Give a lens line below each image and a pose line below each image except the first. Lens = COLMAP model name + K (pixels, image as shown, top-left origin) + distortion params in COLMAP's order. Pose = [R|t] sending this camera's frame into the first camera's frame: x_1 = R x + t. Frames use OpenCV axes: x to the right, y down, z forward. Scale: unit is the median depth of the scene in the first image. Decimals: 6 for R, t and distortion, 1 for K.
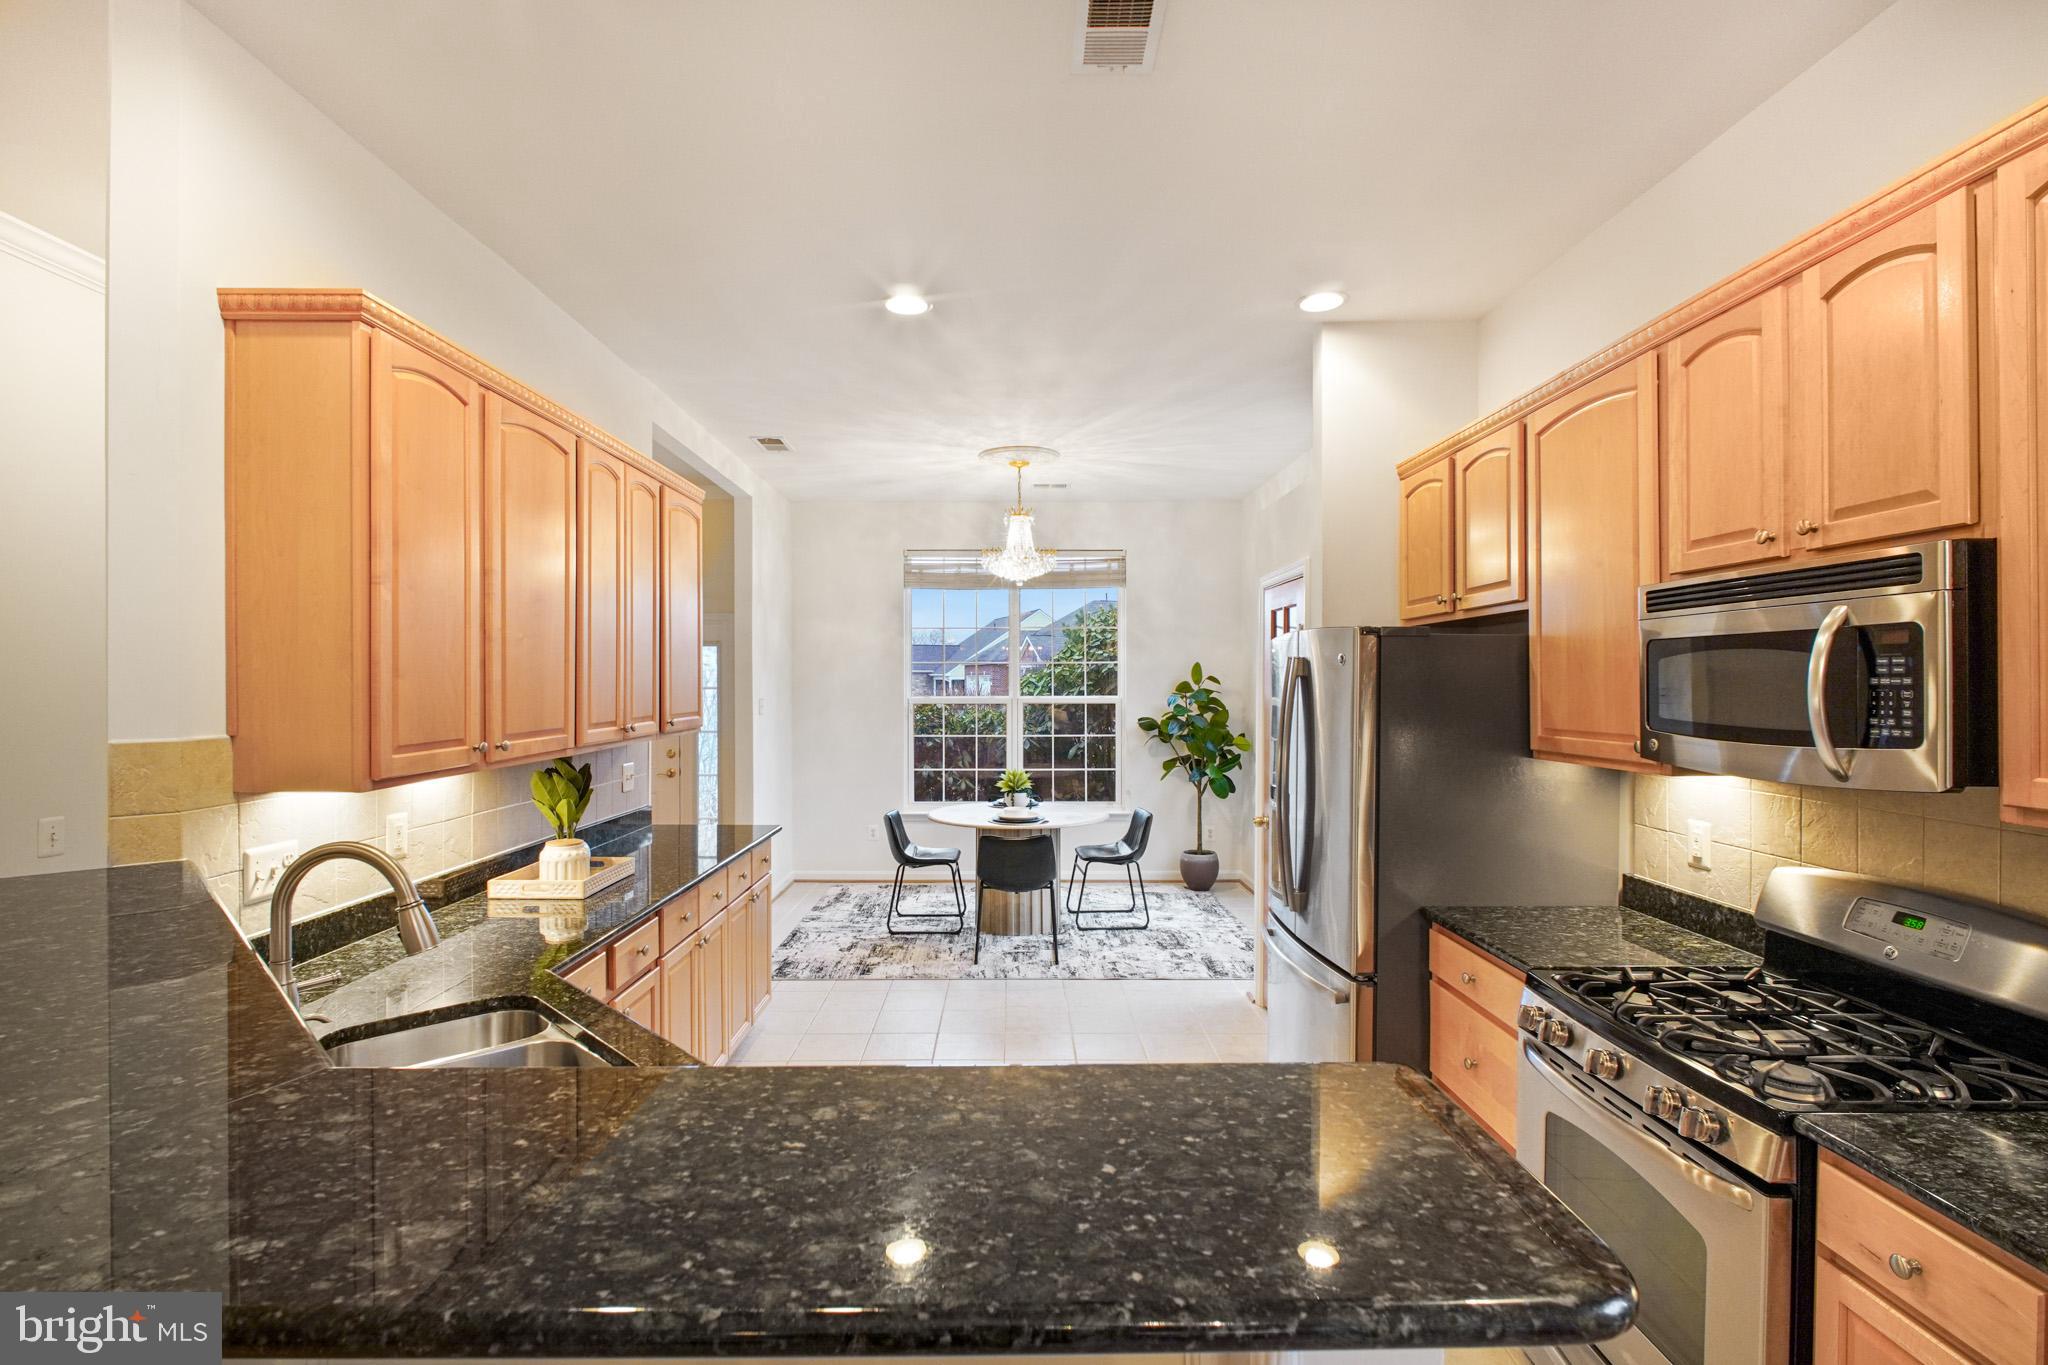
lens RADIAL K [[950.0, 0, 1013.8], [0, 950.0, 684.3], [0, 0, 1]] dist [-0.000168, -0.000763]
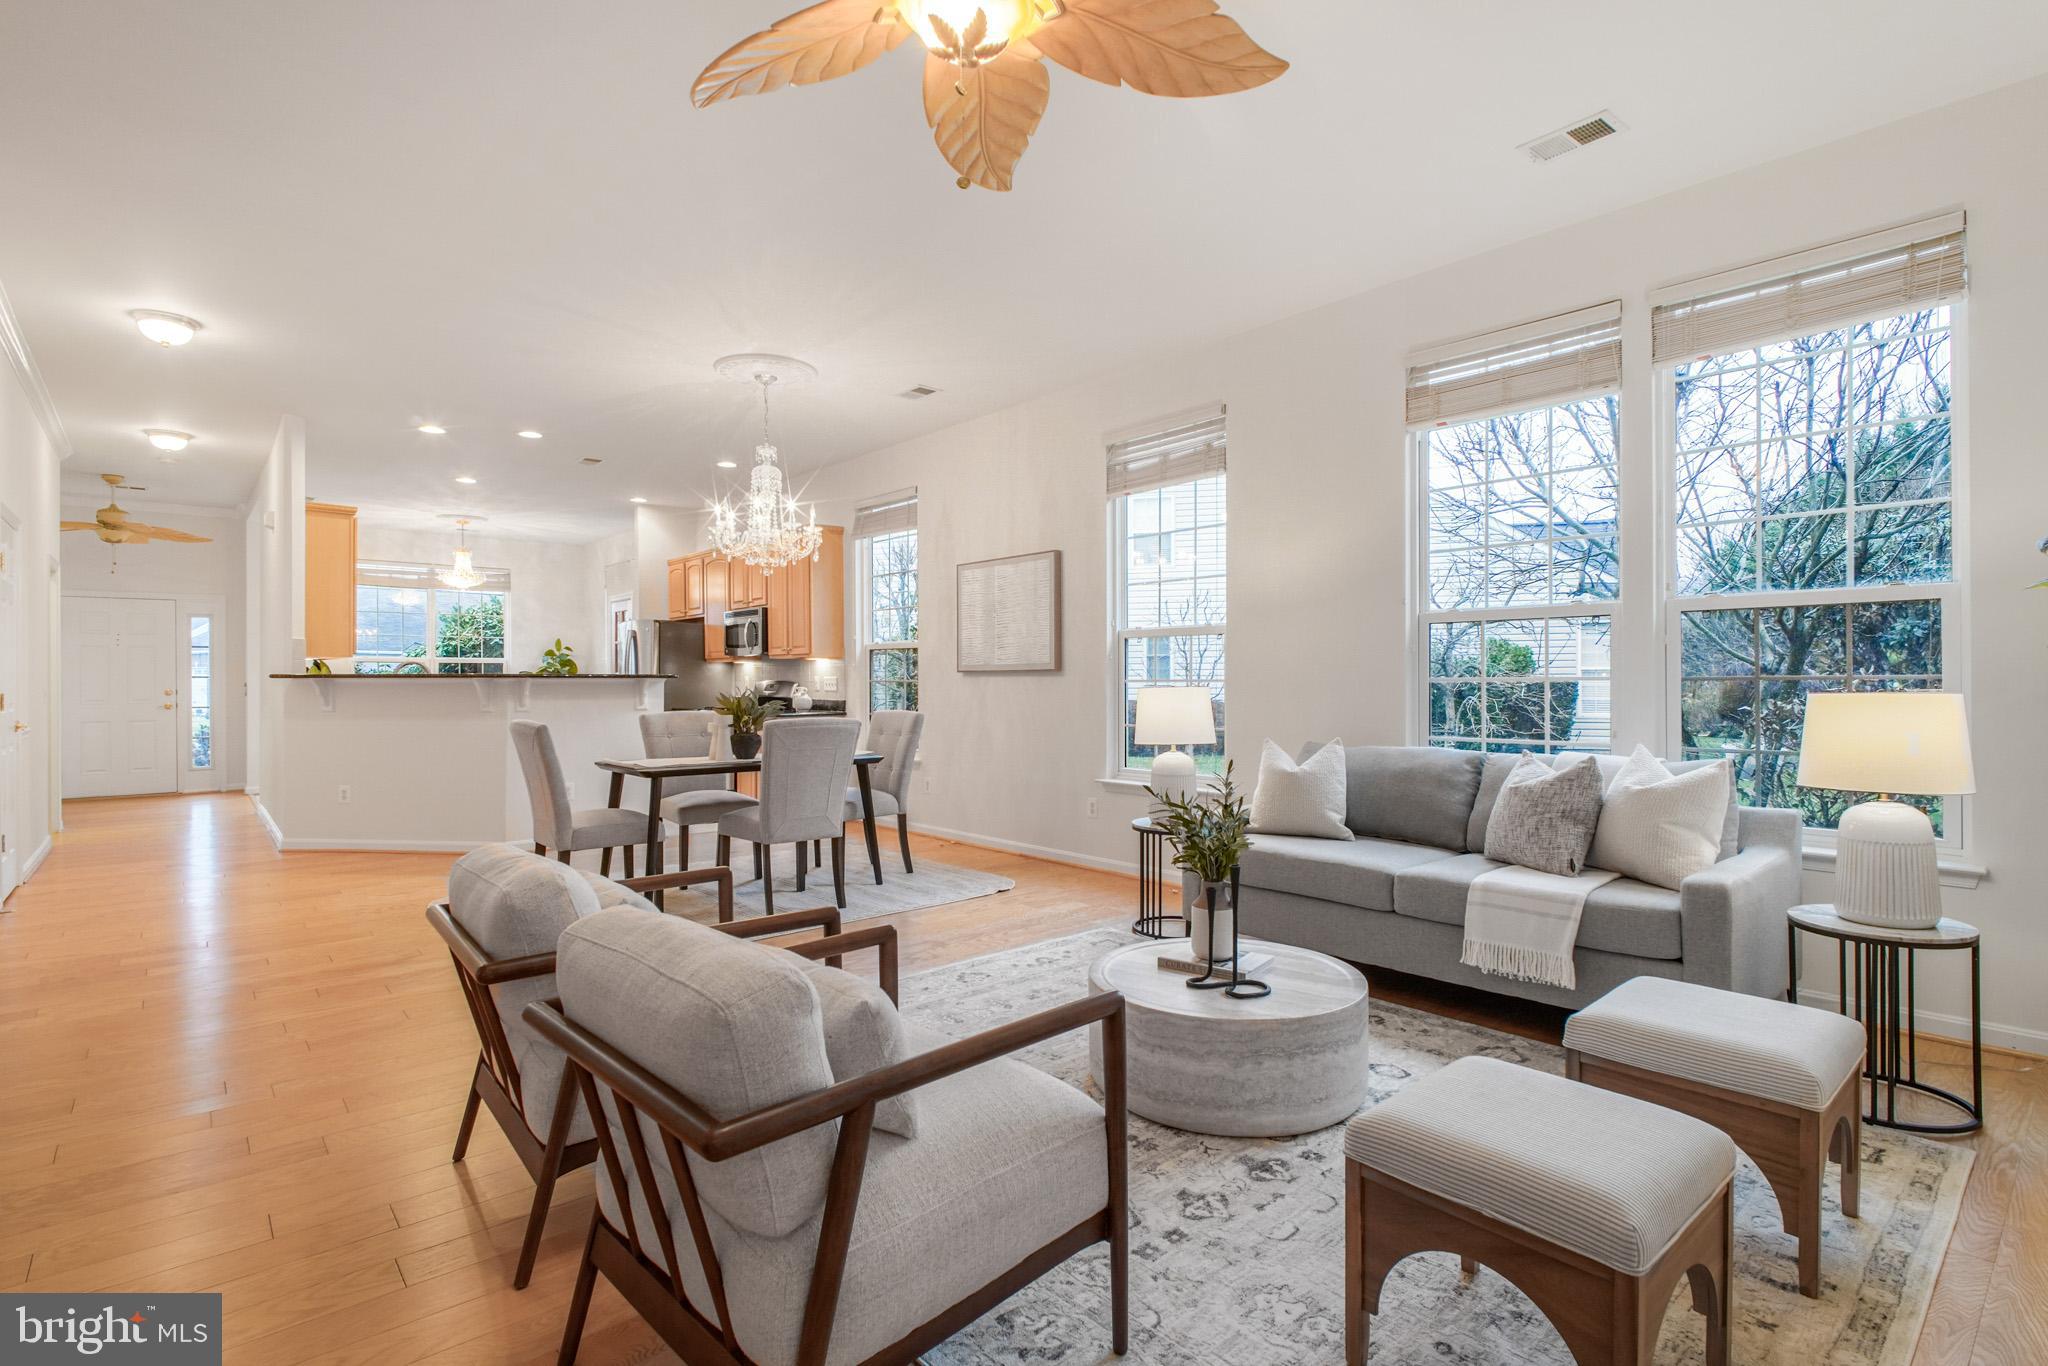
lens RADIAL K [[950.0, 0, 1015.6], [0, 950.0, 676.7], [0, 0, 1]] dist [-0.000168, -0.000763]
pose [[0.761226, -0.001558, 0.648485, -0.586876], [0.004335, 0.999987, -0.002686, 0.109071], [-0.648472, 0.004856, 0.761223, -1.675617]]
